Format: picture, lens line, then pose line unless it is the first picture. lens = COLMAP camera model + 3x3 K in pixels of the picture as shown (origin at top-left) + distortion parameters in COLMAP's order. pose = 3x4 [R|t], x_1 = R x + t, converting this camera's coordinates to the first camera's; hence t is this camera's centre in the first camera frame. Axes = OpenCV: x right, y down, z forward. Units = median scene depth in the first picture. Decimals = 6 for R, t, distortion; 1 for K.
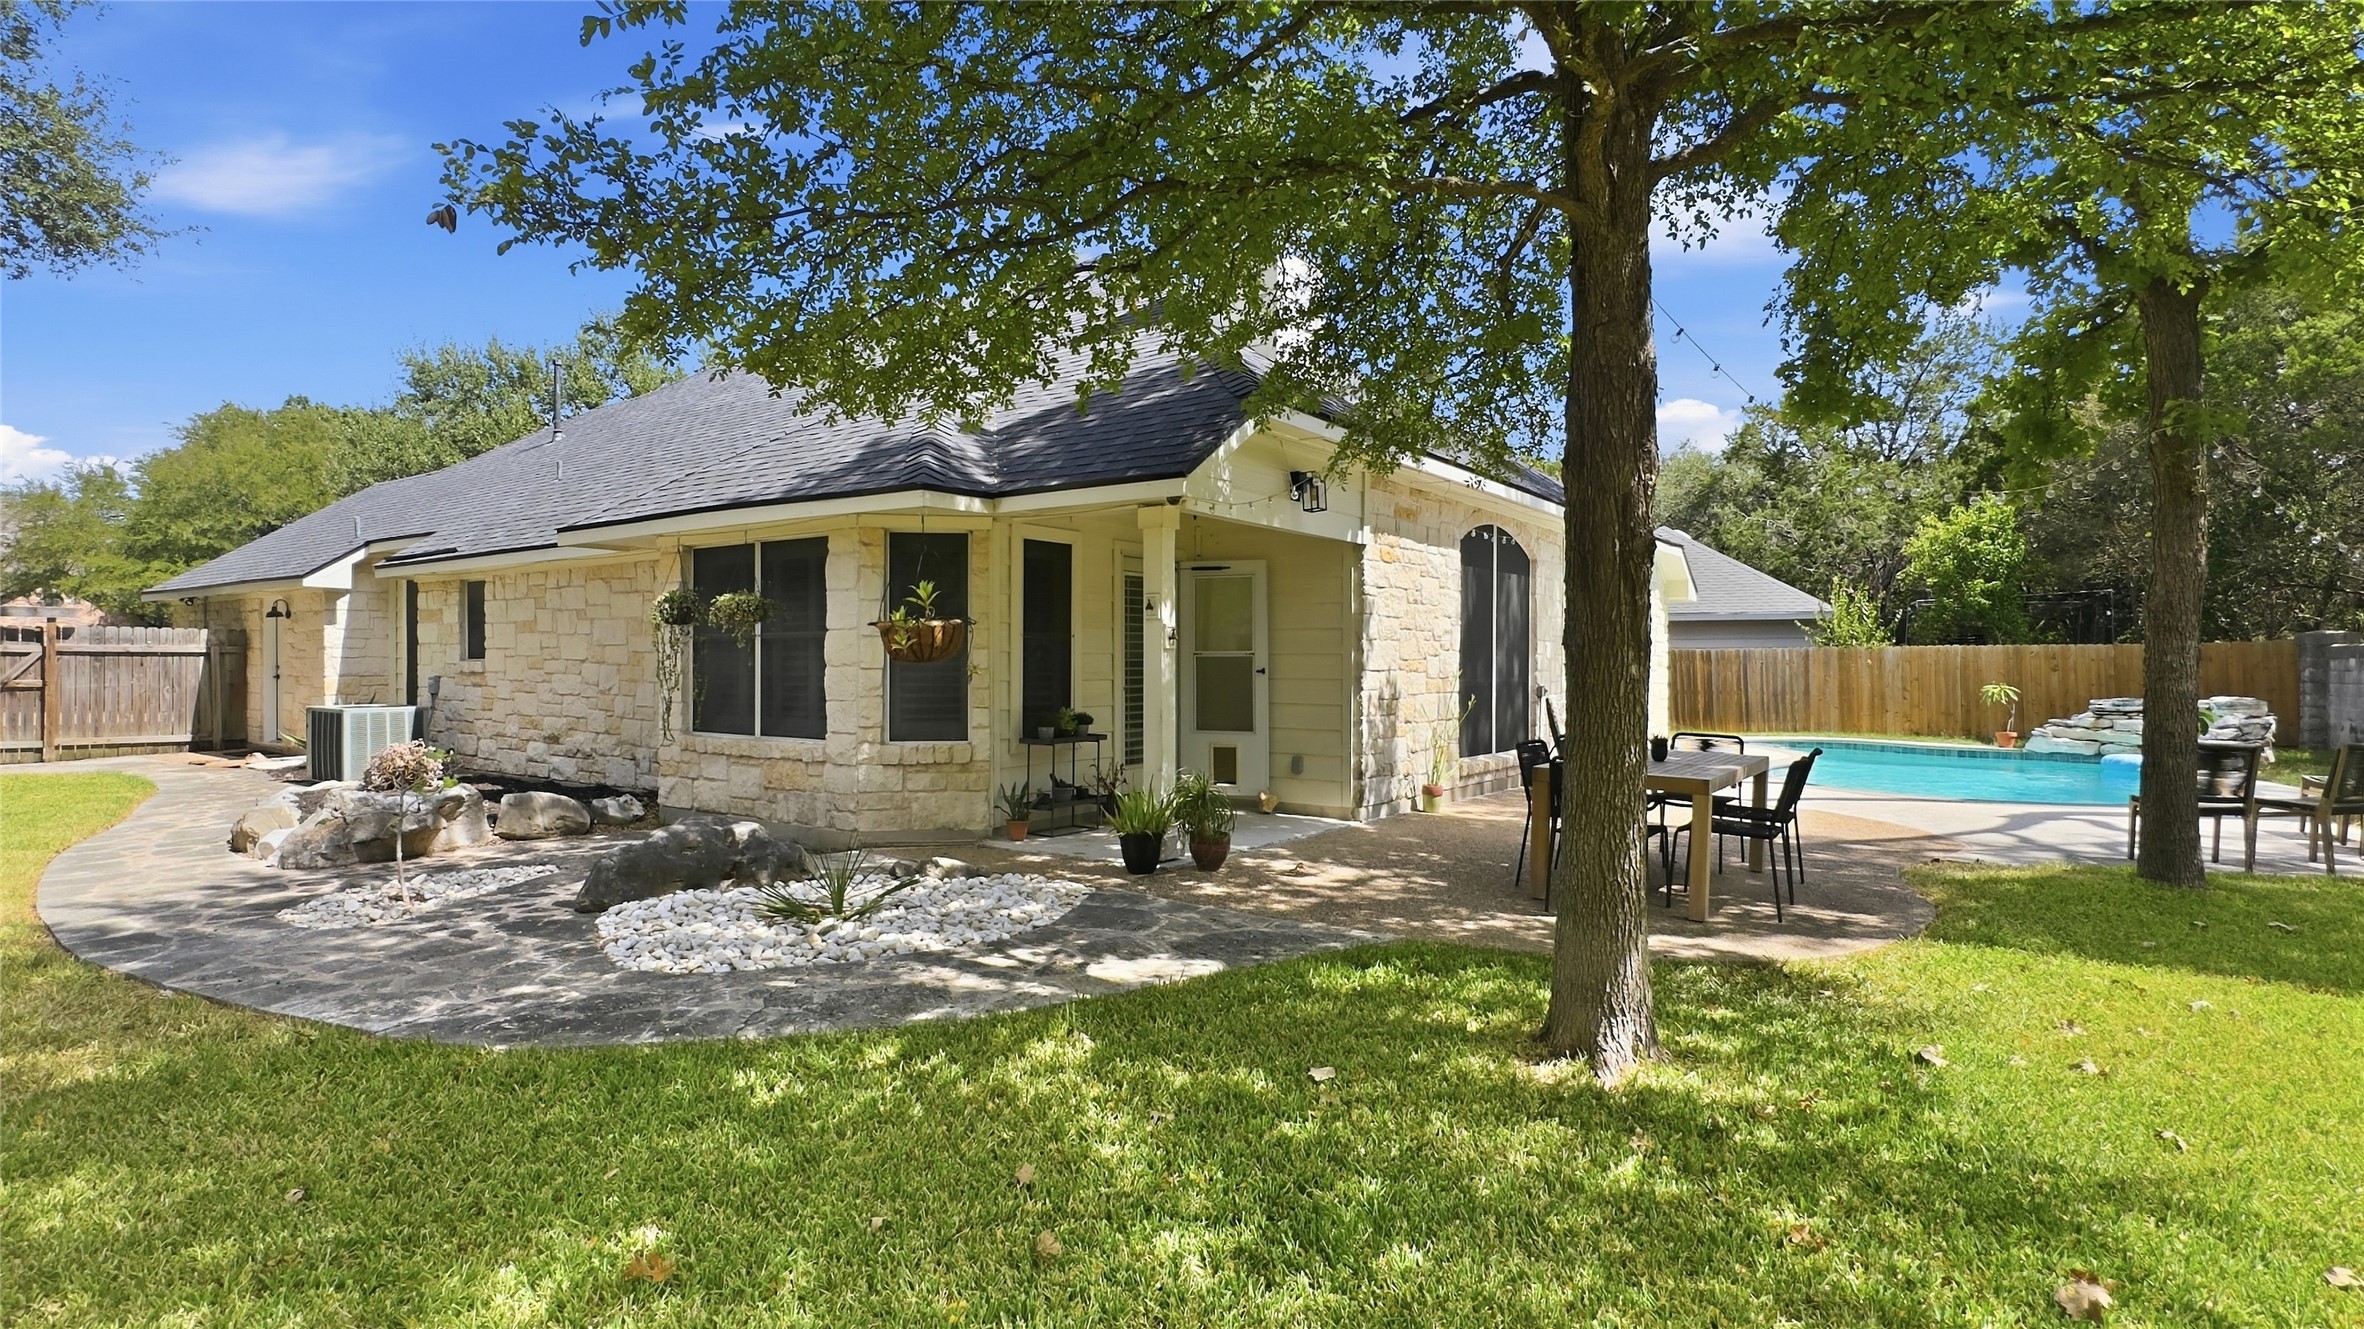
lens RADIAL K [[1152.7, 0, 1178.5], [0, 1152.7, 661.0], [0, 0, 1]] dist [-0.007918, 0.000120]
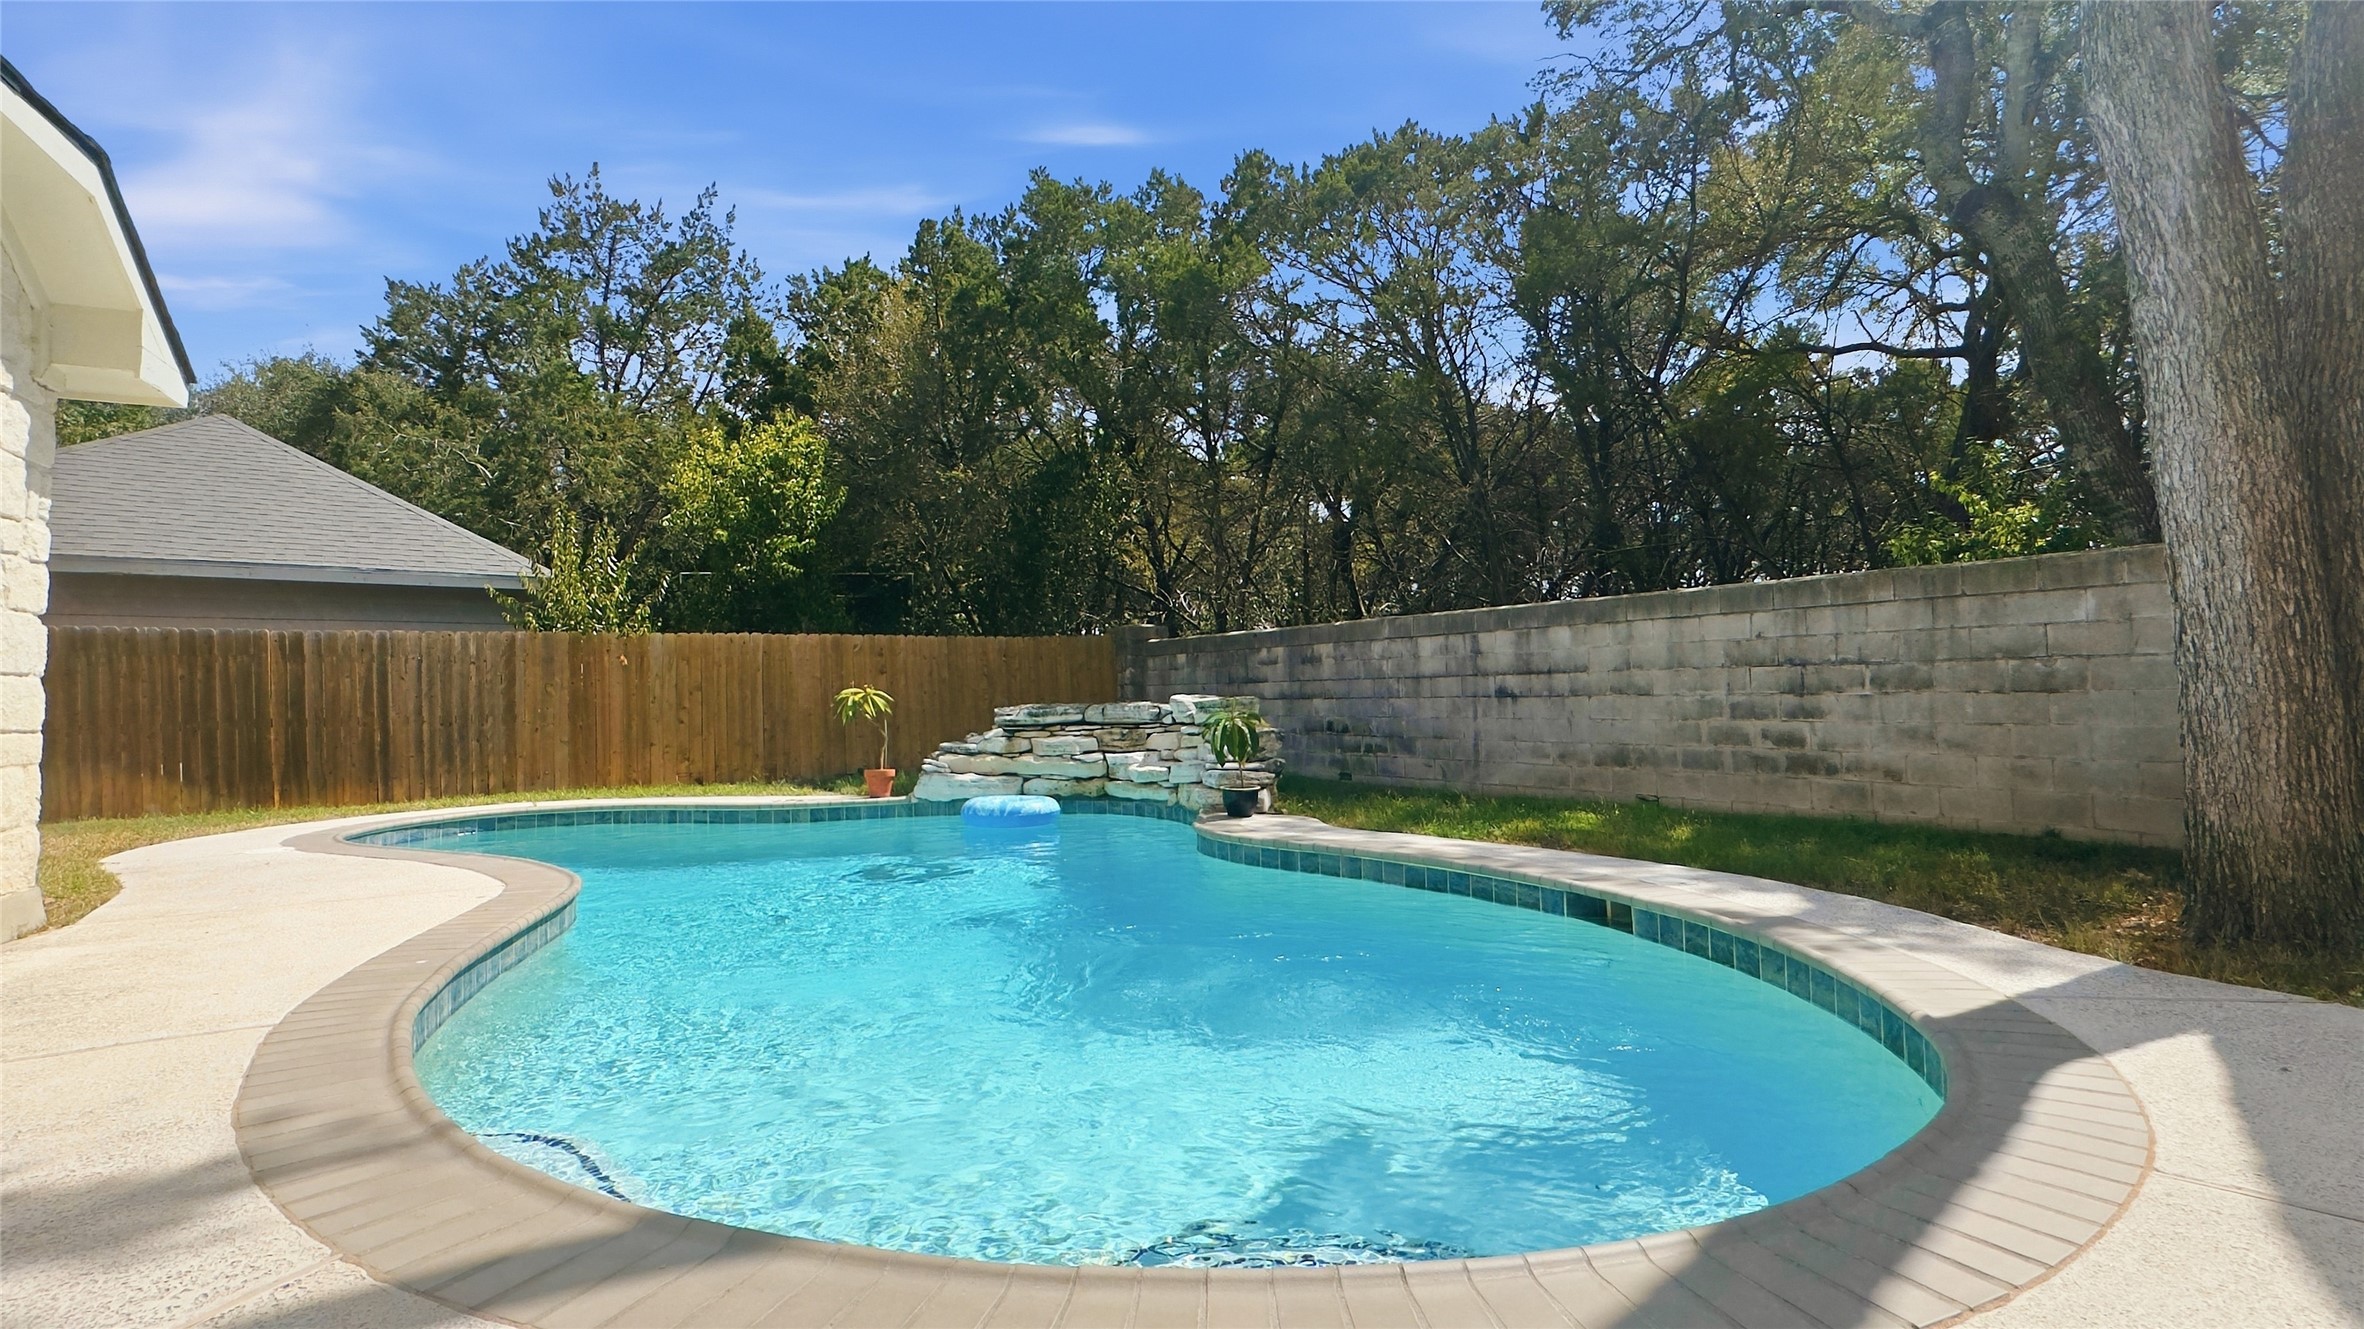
lens RADIAL K [[1102.3, 0, 1181.8], [0, 1102.3, 646.1], [0, 0, 1]] dist [-0.002593, -0.000349]
pose [[0.478149, 0.031295, 0.877721, 0.572218], [0.013401, 0.998989, -0.042919, 0.048653], [-0.878176, 0.032284, 0.477246, 1.118933]]
